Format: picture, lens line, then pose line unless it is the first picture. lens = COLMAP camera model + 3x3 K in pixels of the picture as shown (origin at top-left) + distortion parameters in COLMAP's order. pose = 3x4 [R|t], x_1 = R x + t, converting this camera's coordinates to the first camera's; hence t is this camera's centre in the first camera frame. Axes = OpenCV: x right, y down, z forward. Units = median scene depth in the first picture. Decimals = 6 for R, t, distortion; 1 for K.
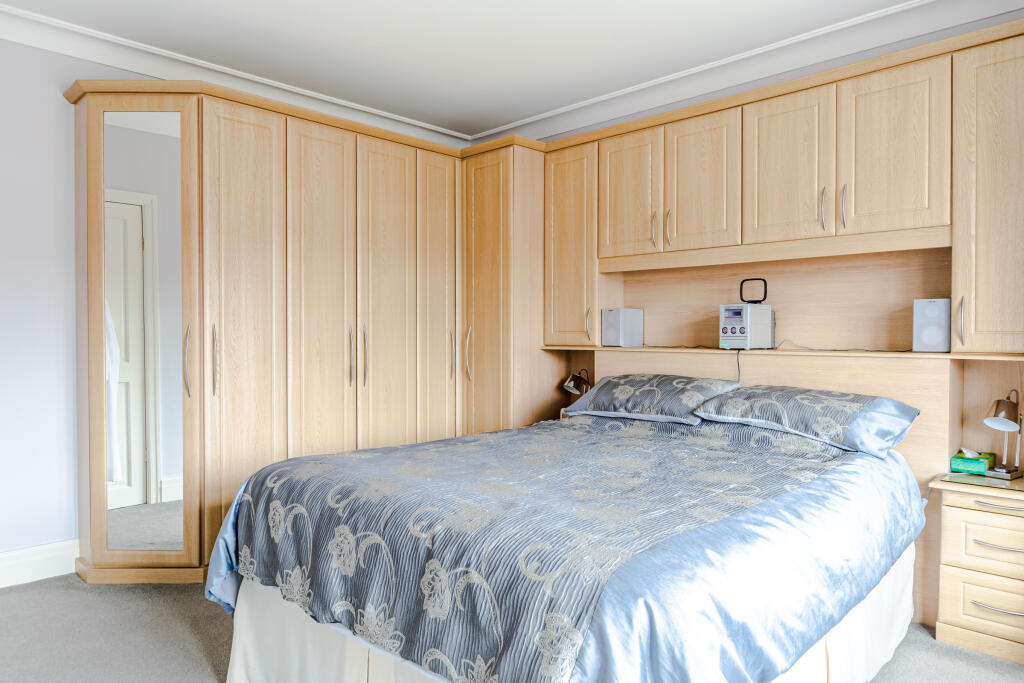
lens RADIAL K [[679.8, 0, 517.9], [0, 679.8, 338.3], [0, 0, 1]] dist [-0.008117, 0.001012]
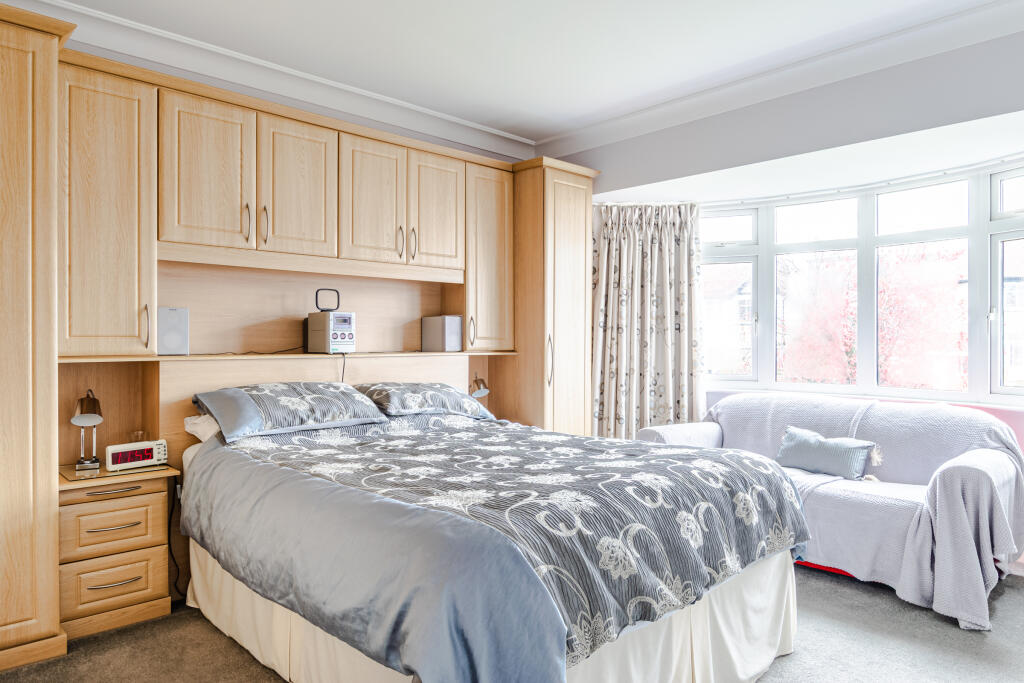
lens RADIAL K [[679.8, 0, 517.5], [0, 679.8, 342.8], [0, 0, 1]] dist [-0.008117, 0.001012]
pose [[0.006239, -0.005267, 0.999967, -0.816125], [0.006702, 0.999964, 0.005225, -0.005078], [-0.999958, 0.006669, 0.006275, 0.751200]]
